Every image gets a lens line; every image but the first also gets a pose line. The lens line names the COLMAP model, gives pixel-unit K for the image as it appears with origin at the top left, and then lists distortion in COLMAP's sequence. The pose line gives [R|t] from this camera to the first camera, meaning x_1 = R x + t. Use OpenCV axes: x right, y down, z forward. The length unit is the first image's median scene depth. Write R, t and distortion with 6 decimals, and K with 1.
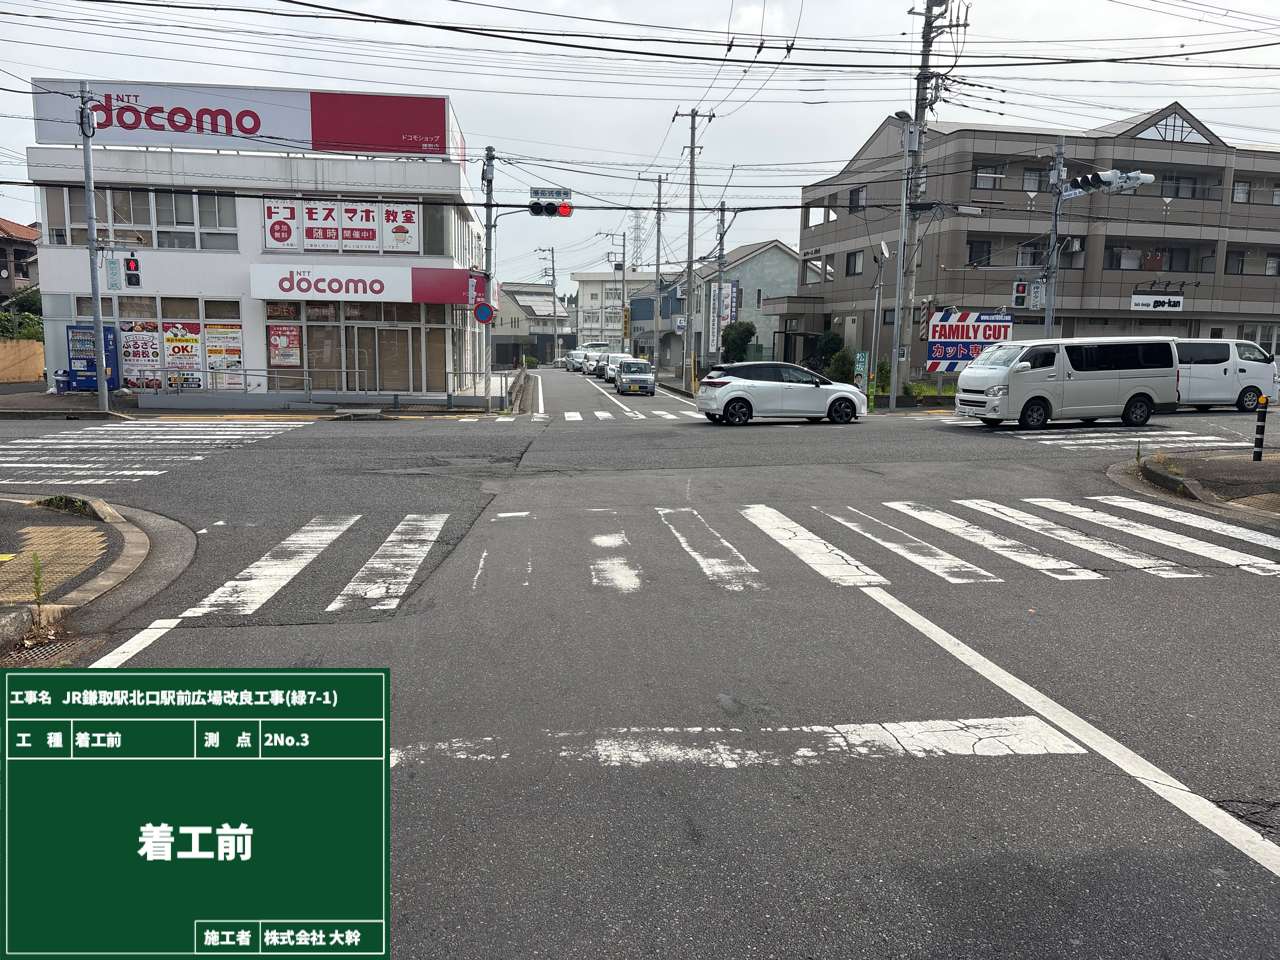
lens RADIAL K [[932.5, 0, 640.0], [0, 932.5, 480.0], [0, 0, 1]] dist [0.000103, -0.005701]
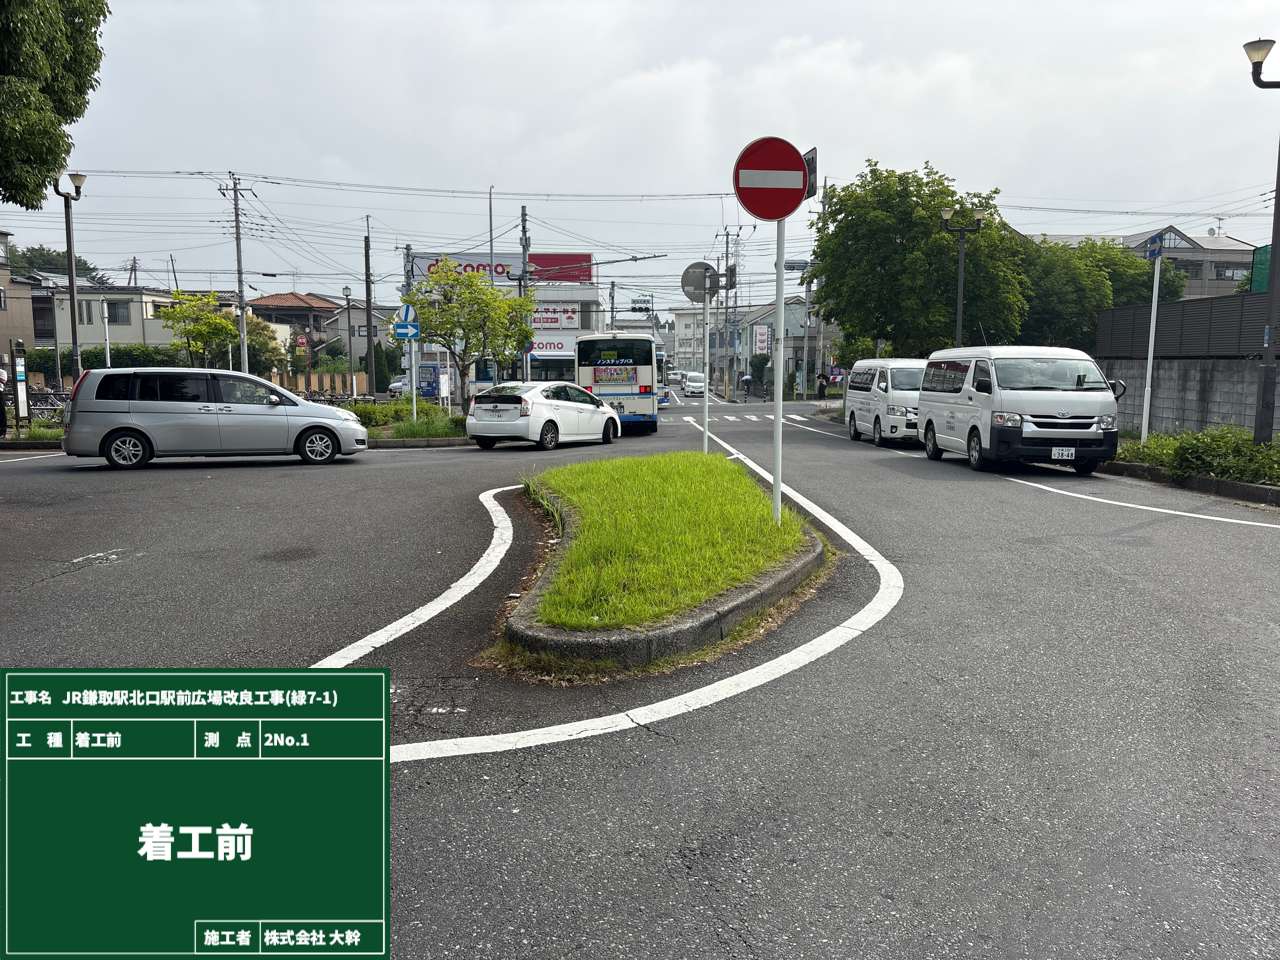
lens RADIAL K [[932.5, 0, 640.0], [0, 932.5, 480.0], [0, 0, 1]] dist [0.000103, -0.005701]
pose [[0.993286, -0.003025, -0.115645, 0.153723], [0.000917, 0.999833, -0.018276, 0.147100], [0.115681, 0.018047, 0.993122, -1.157273]]
